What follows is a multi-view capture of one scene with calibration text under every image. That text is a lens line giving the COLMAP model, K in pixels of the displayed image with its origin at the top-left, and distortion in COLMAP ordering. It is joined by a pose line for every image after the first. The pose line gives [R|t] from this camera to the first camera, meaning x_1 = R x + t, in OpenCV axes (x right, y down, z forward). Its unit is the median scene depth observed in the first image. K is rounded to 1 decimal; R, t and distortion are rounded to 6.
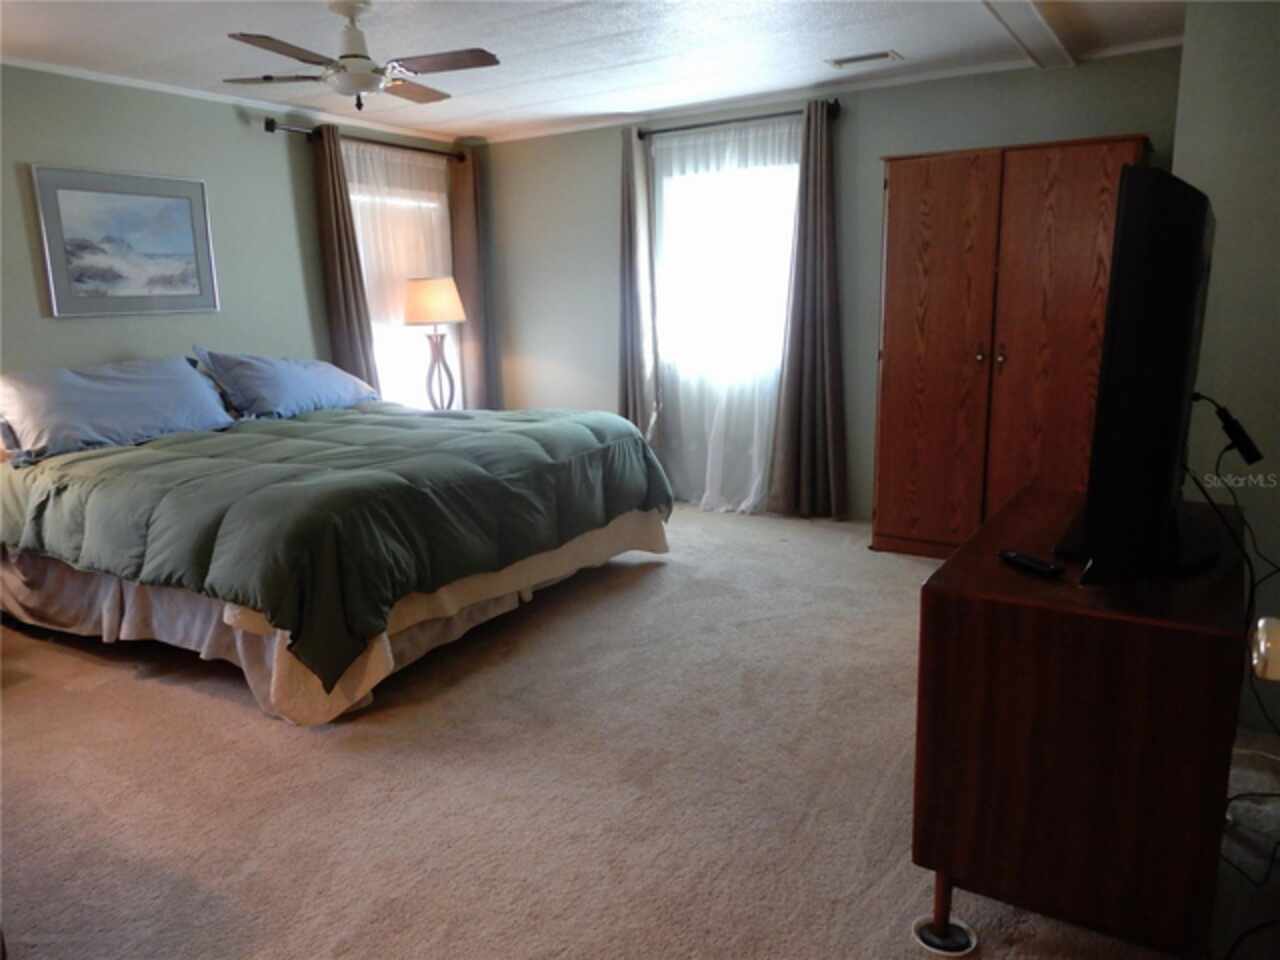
lens RADIAL K [[909.0, 0, 640.0], [0, 909.0, 480.0], [0, 0, 1]] dist [0.037237, 0.004584]
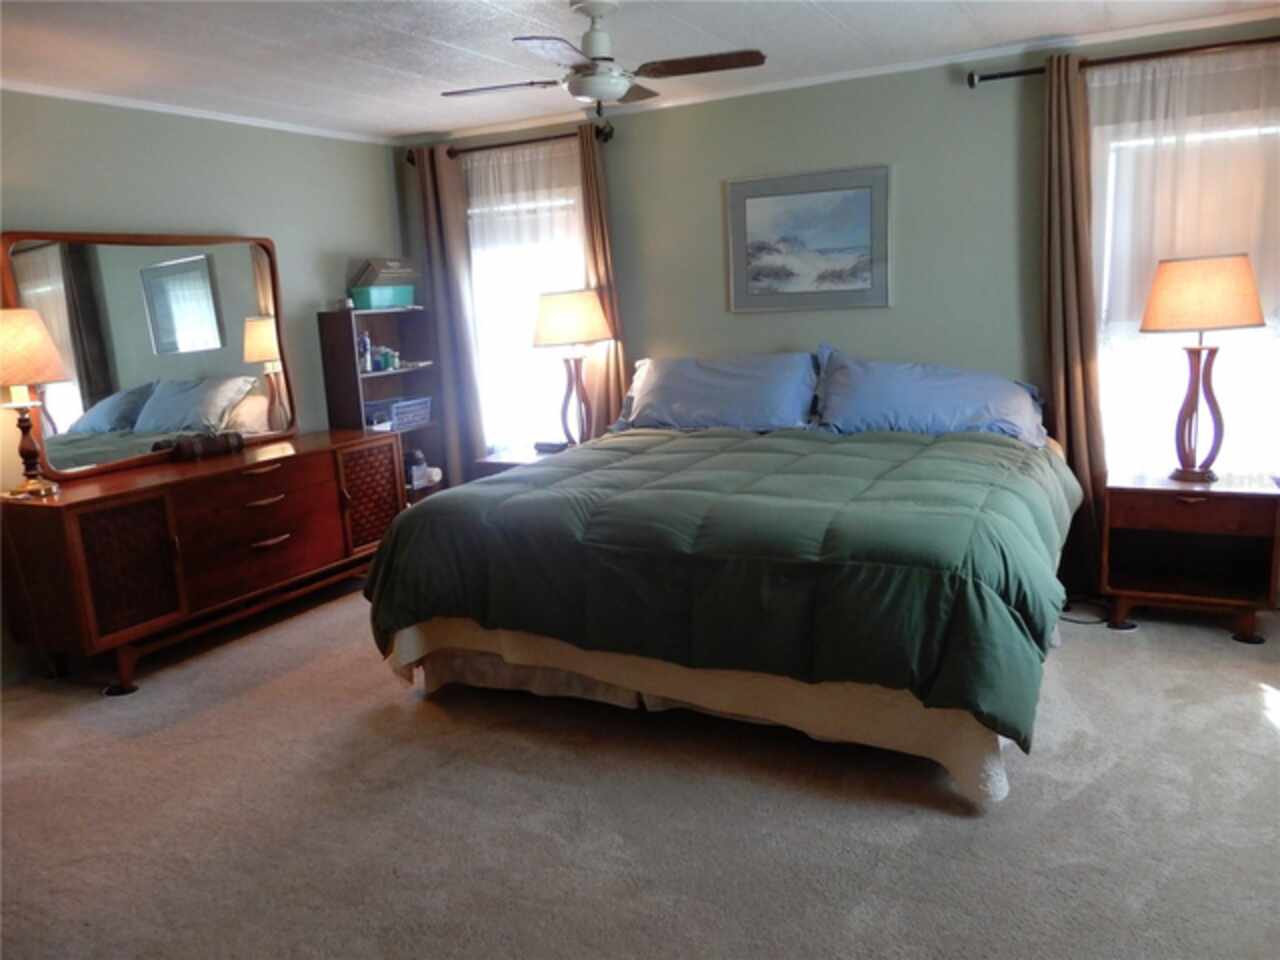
lens RADIAL K [[973.4, 0, 640.0], [0, 973.4, 480.0], [0, 0, 1]] dist [-0.003985, 0.004060]
pose [[0.069904, 0.213594, -0.974418, 0.547543], [-0.164886, 0.965846, 0.199887, -0.187992], [0.983832, 0.146695, 0.102735, 0.756011]]
